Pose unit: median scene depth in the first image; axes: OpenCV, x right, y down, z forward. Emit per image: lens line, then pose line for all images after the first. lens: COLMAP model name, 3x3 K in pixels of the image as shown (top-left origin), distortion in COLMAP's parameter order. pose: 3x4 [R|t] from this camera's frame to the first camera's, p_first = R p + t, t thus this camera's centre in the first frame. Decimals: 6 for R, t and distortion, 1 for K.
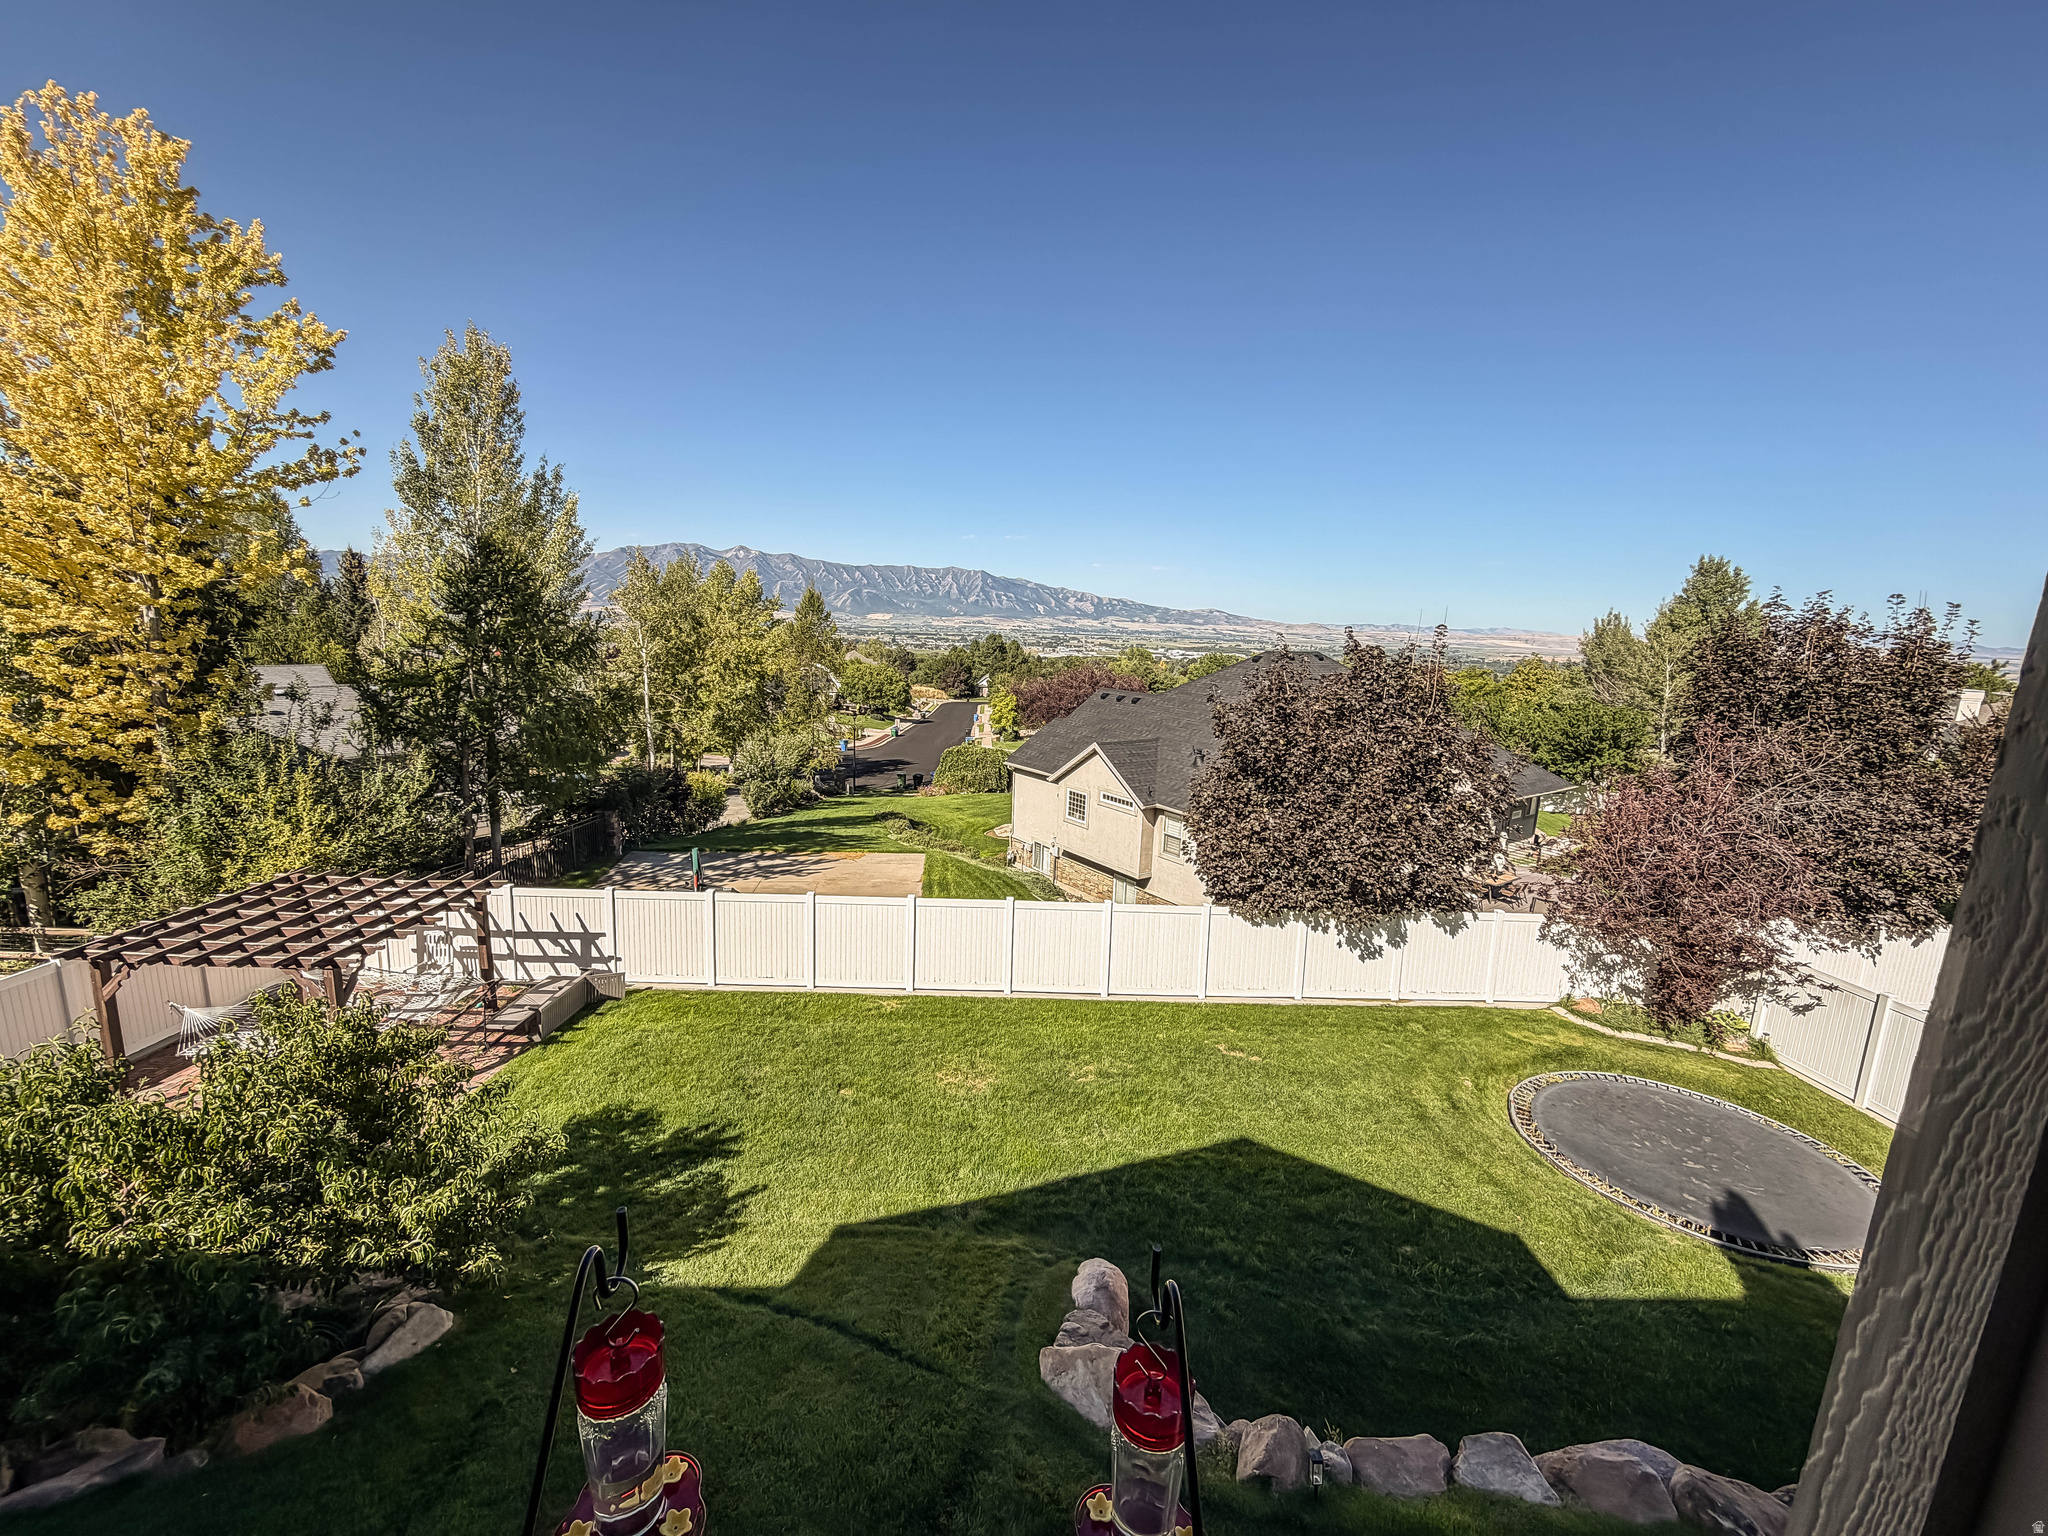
lens RADIAL K [[814.0, 0, 1022.8], [0, 814.0, 774.4], [0, 0, 1]] dist [-0.001135, 0.000853]
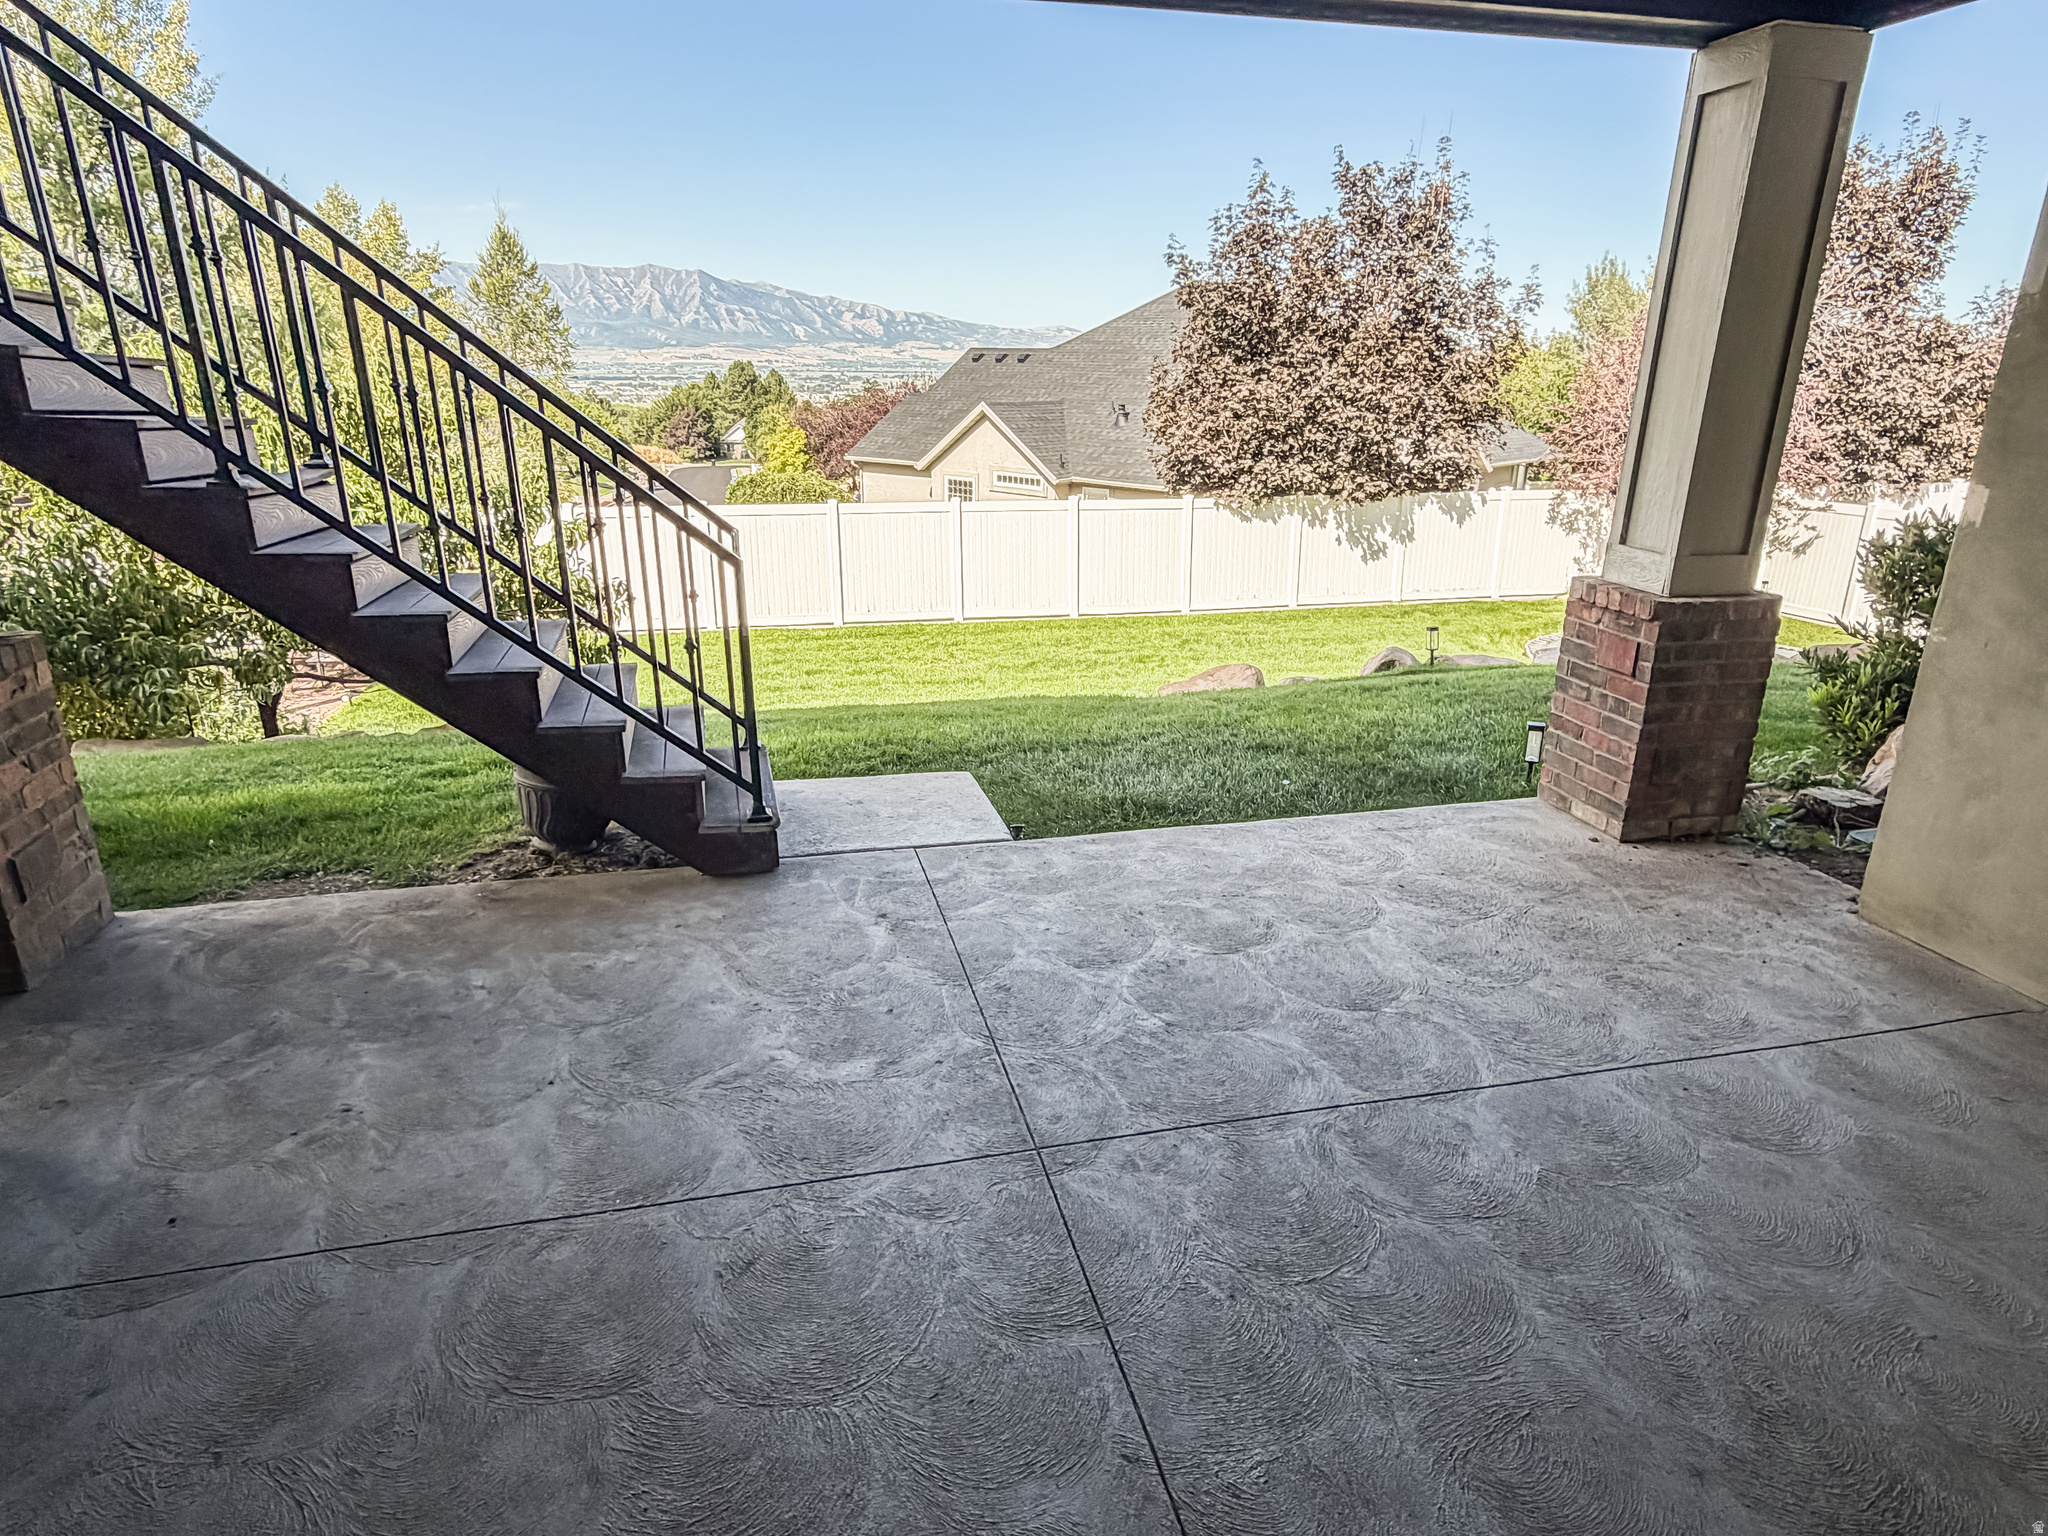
lens RADIAL K [[1196.5, 0, 1035.5], [0, 1196.5, 783.3], [0, 0, 1]] dist [-0.007253, 0.002634]
pose [[0.978905, -0.094331, 0.181238, -0.171720], [0.063836, 0.983841, 0.167279, 0.228075], [-0.194089, -0.152180, 0.969108, -0.190184]]
